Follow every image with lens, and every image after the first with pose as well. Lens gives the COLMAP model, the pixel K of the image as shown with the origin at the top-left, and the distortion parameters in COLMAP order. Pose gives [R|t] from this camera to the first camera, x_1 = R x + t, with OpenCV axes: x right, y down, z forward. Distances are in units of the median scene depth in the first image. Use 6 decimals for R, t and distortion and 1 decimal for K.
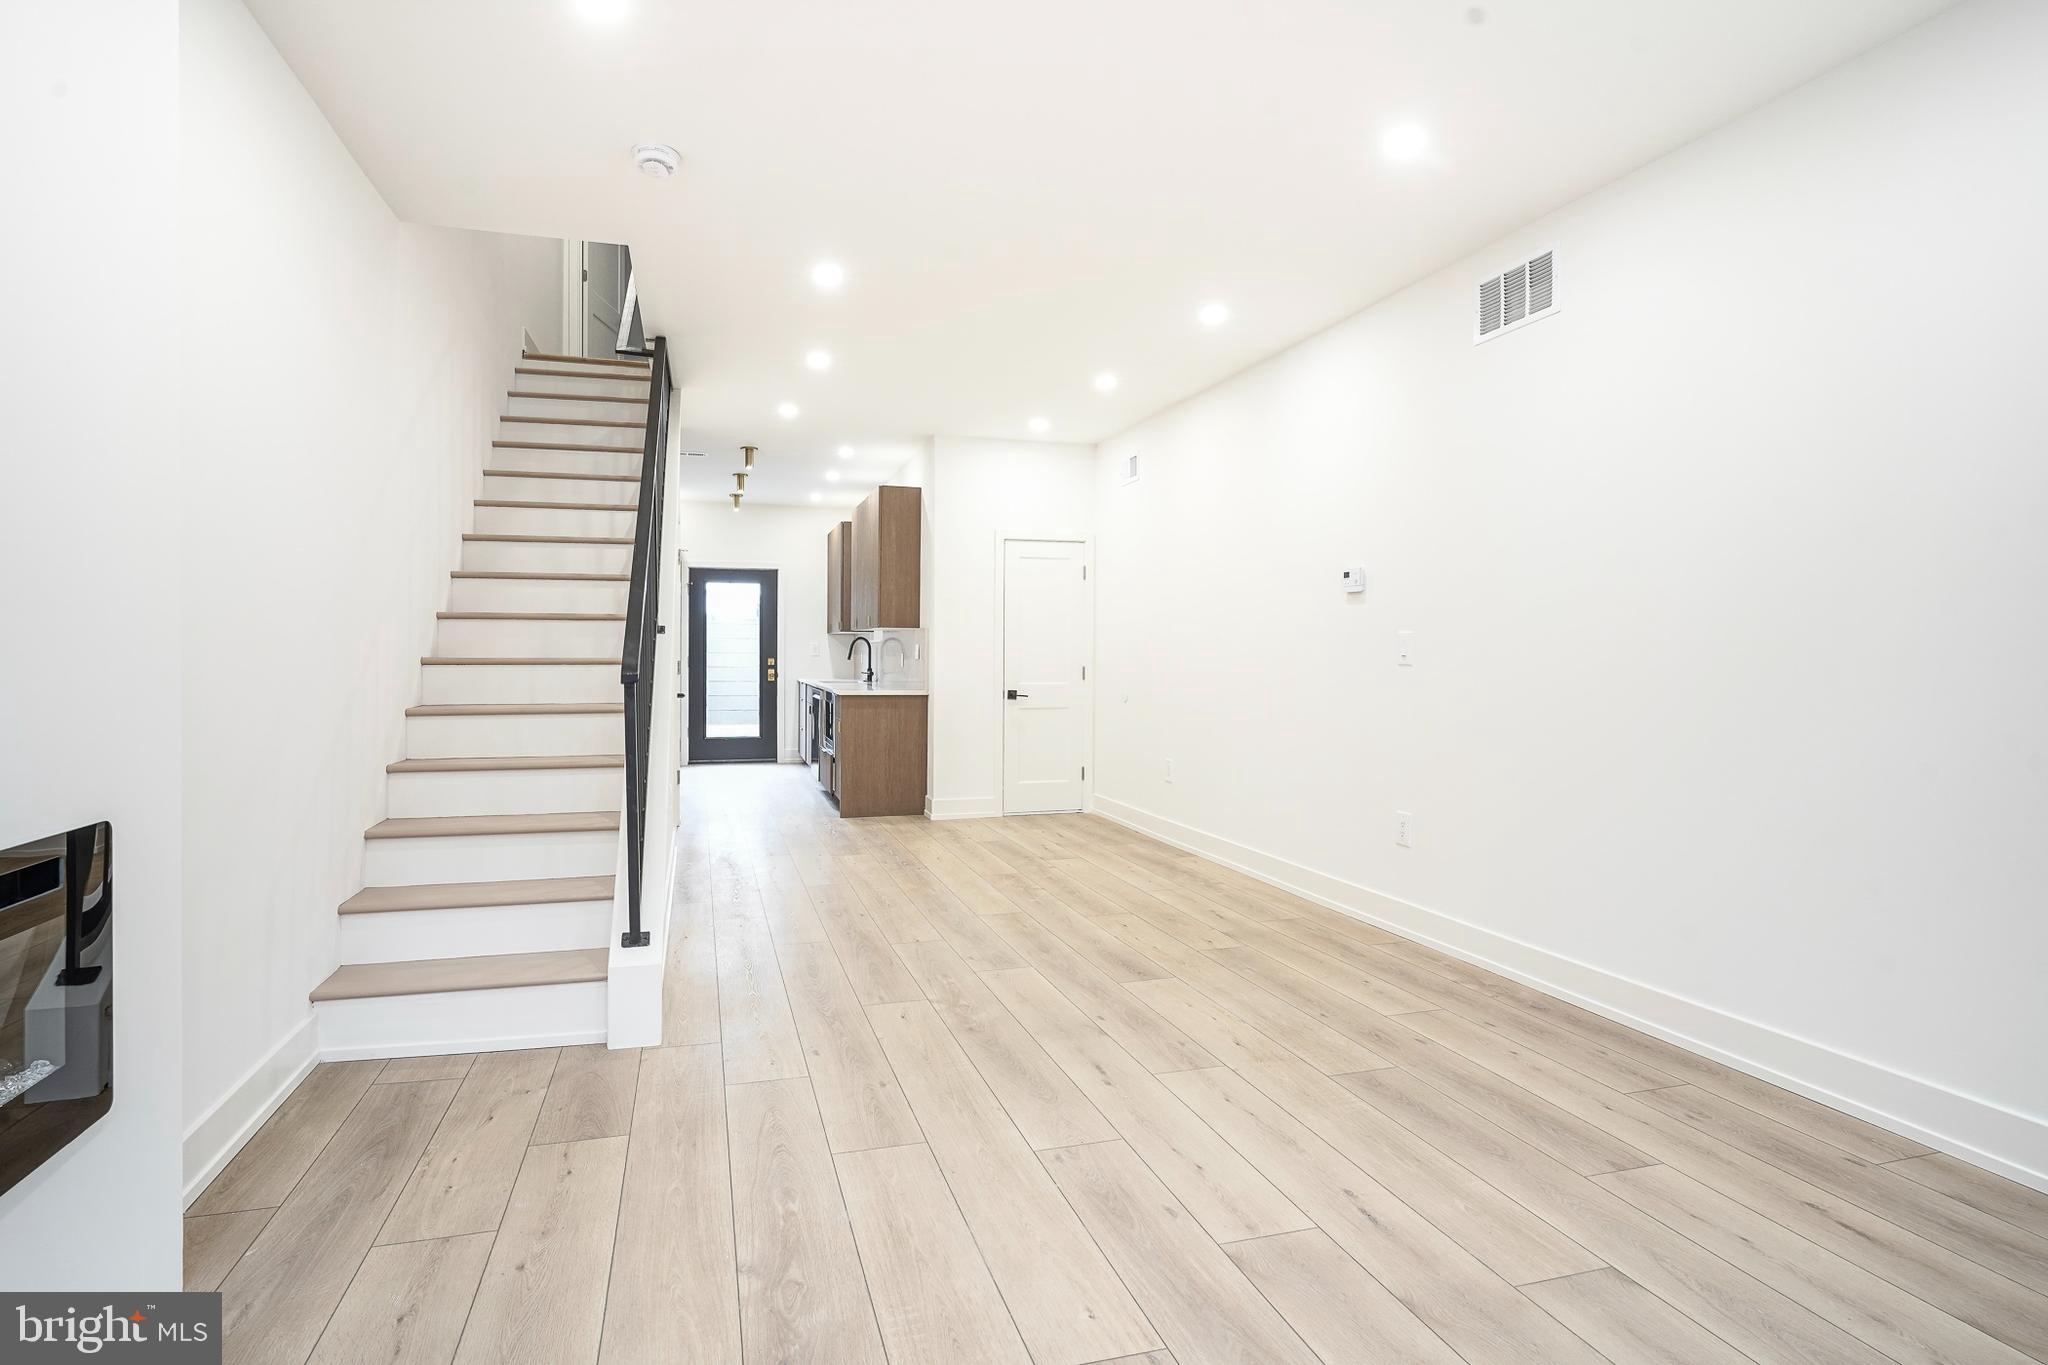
lens RADIAL K [[1002.4, 0, 987.7], [0, 1002.4, 662.1], [0, 0, 1]] dist [-0.012990, 0.003416]
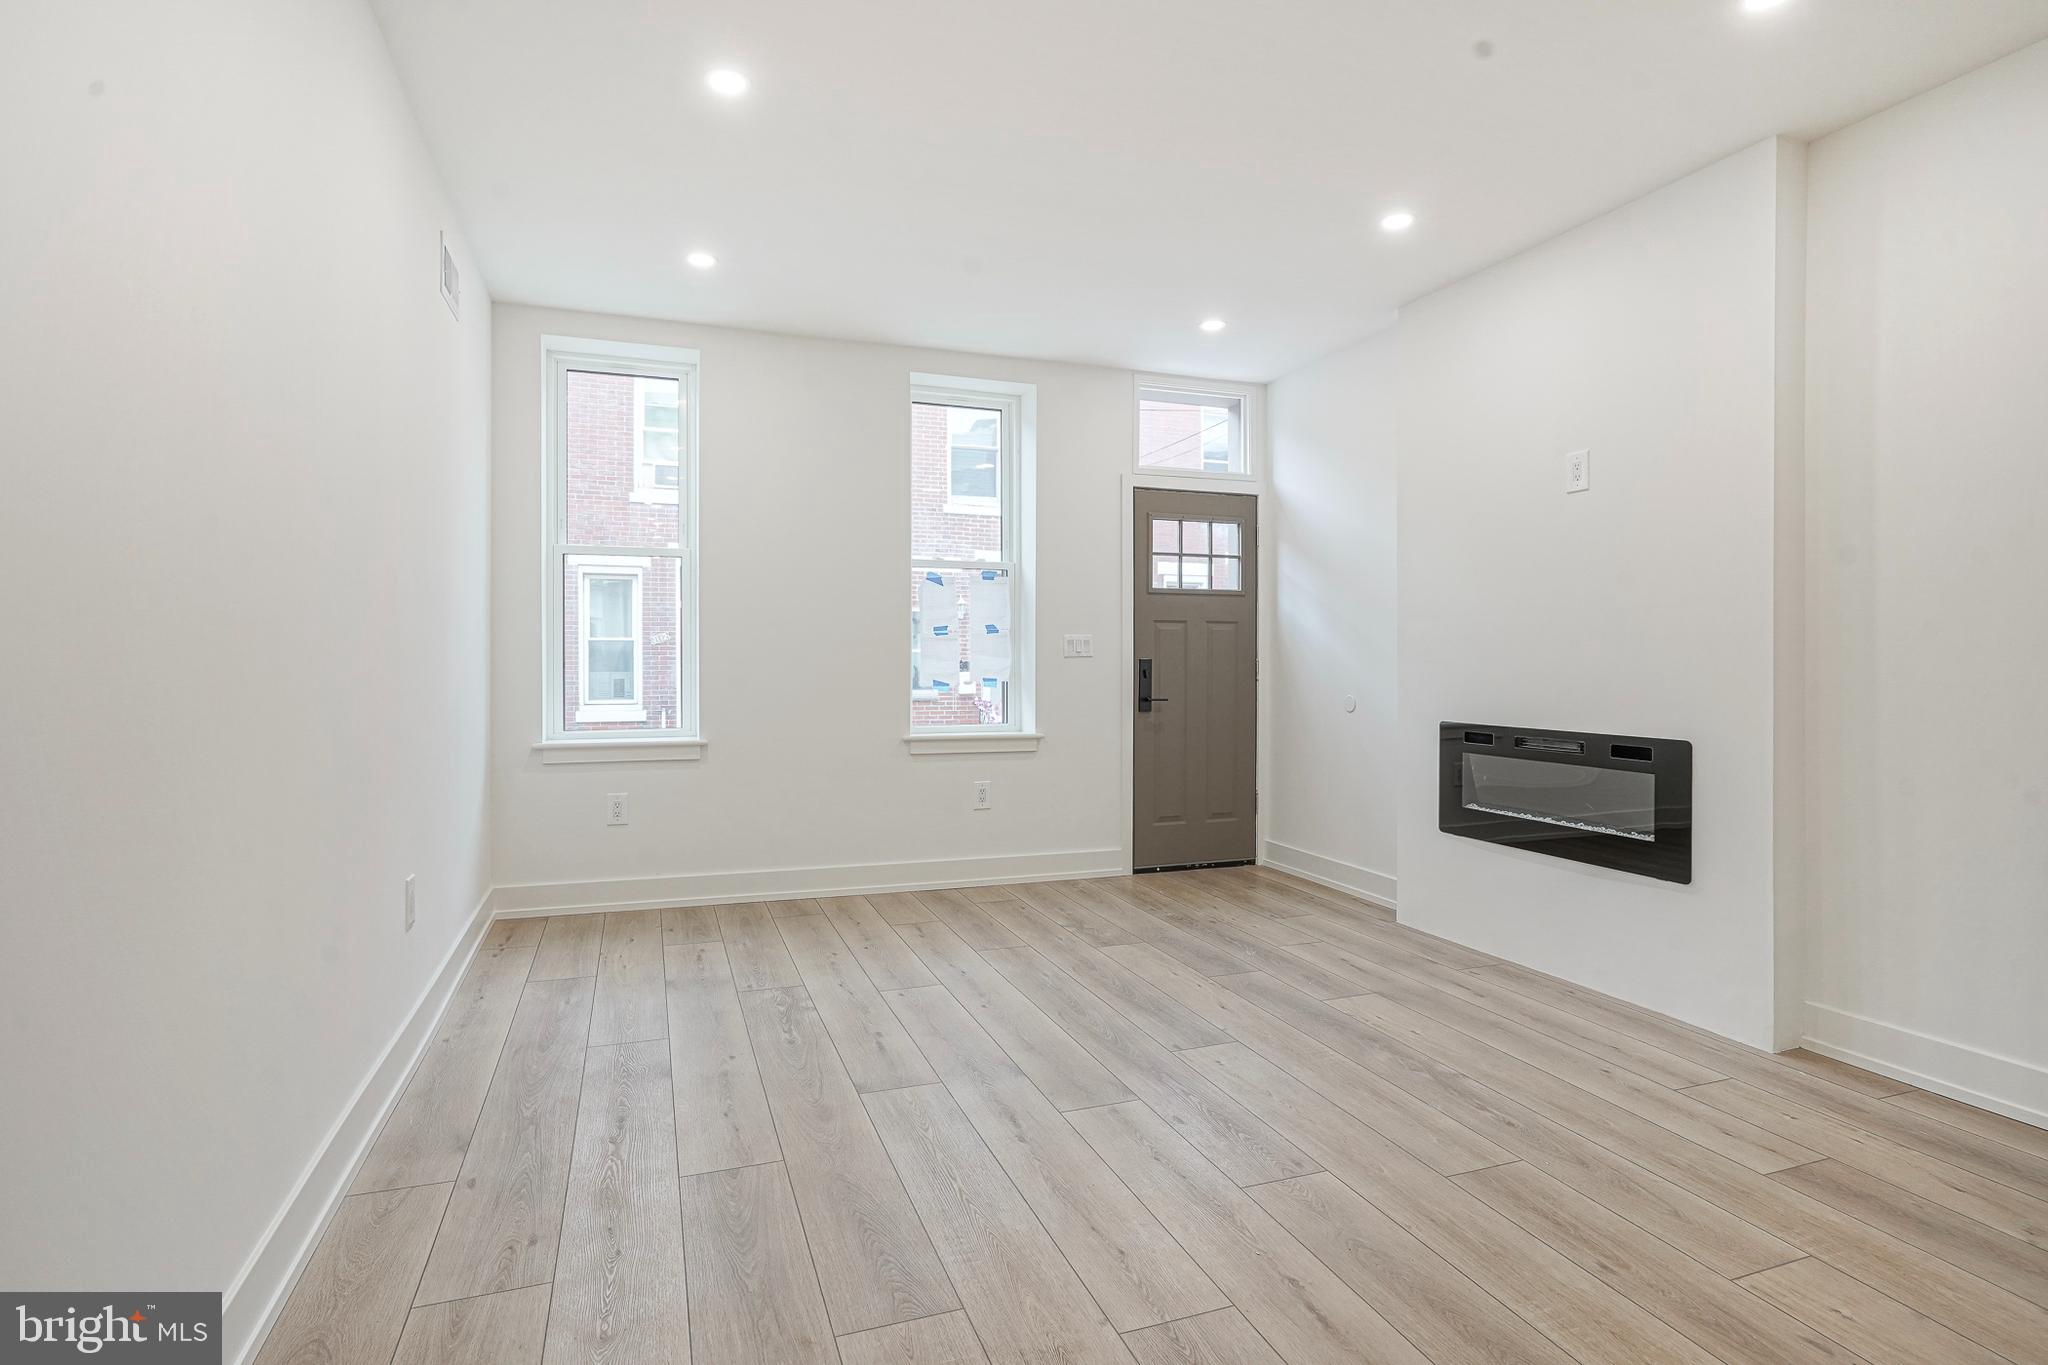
lens RADIAL K [[1002.4, 0, 1002.0], [0, 1002.4, 669.7], [0, 0, 1]] dist [-0.012990, 0.003416]
pose [[-0.997541, -0.006857, -0.069754, 0.273718], [-0.008180, 0.999792, 0.018705, -0.004025], [0.069611, 0.019229, -0.997389, 1.233136]]
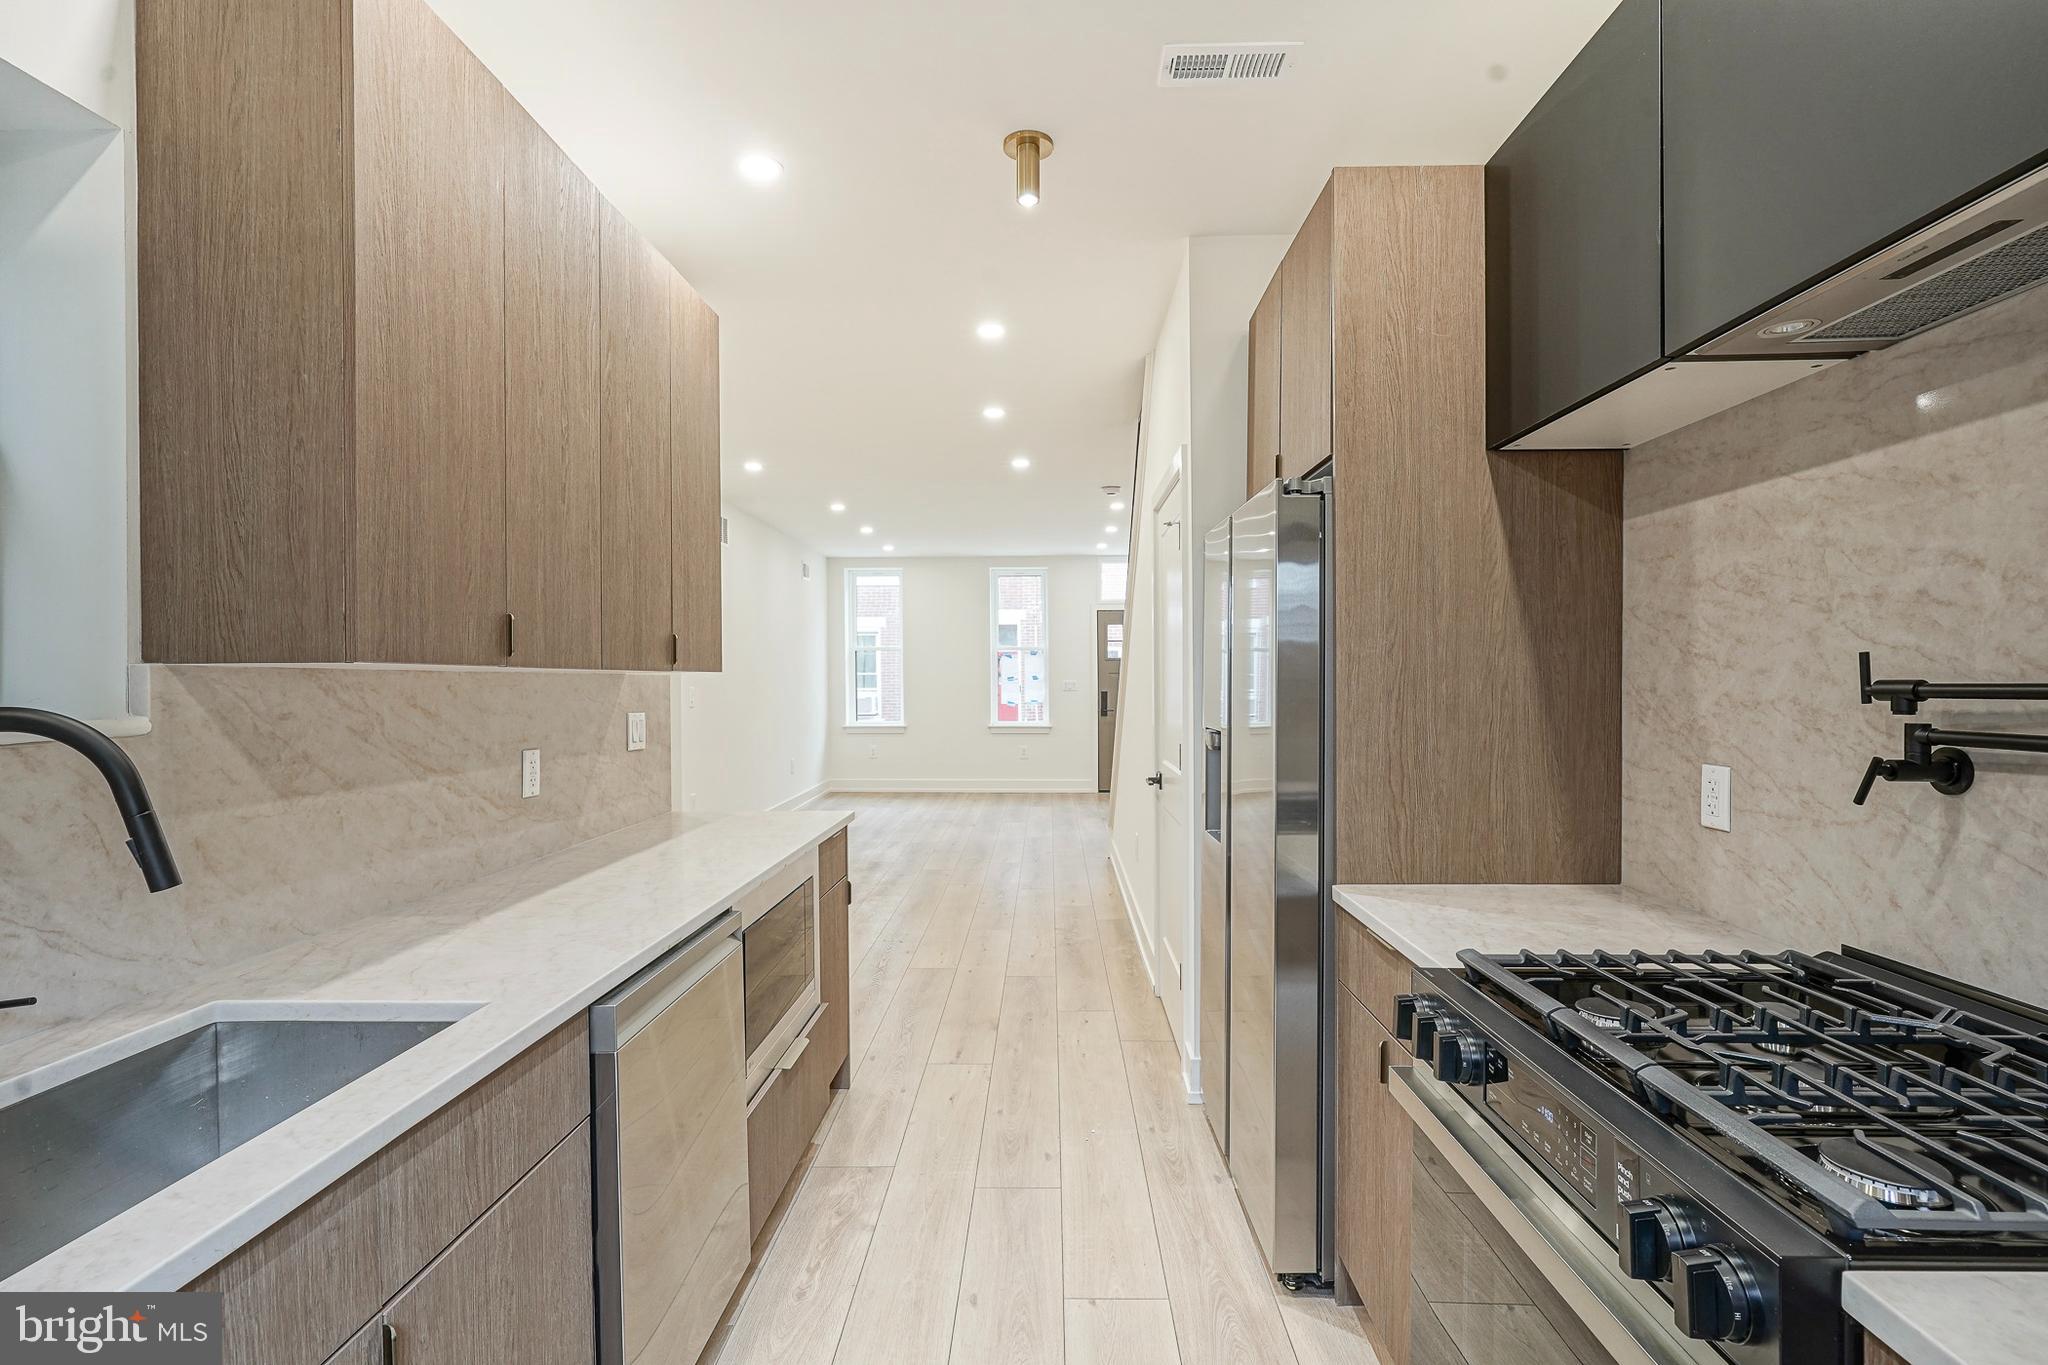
lens RADIAL K [[1002.4, 0, 1050.1], [0, 1002.4, 685.4], [0, 0, 1]] dist [-0.012990, 0.003416]
pose [[-0.961820, -0.005058, 0.273638, -0.717889], [0.000930, 0.999763, 0.021748, -0.079096], [-0.273683, 0.021172, -0.961587, 2.809887]]
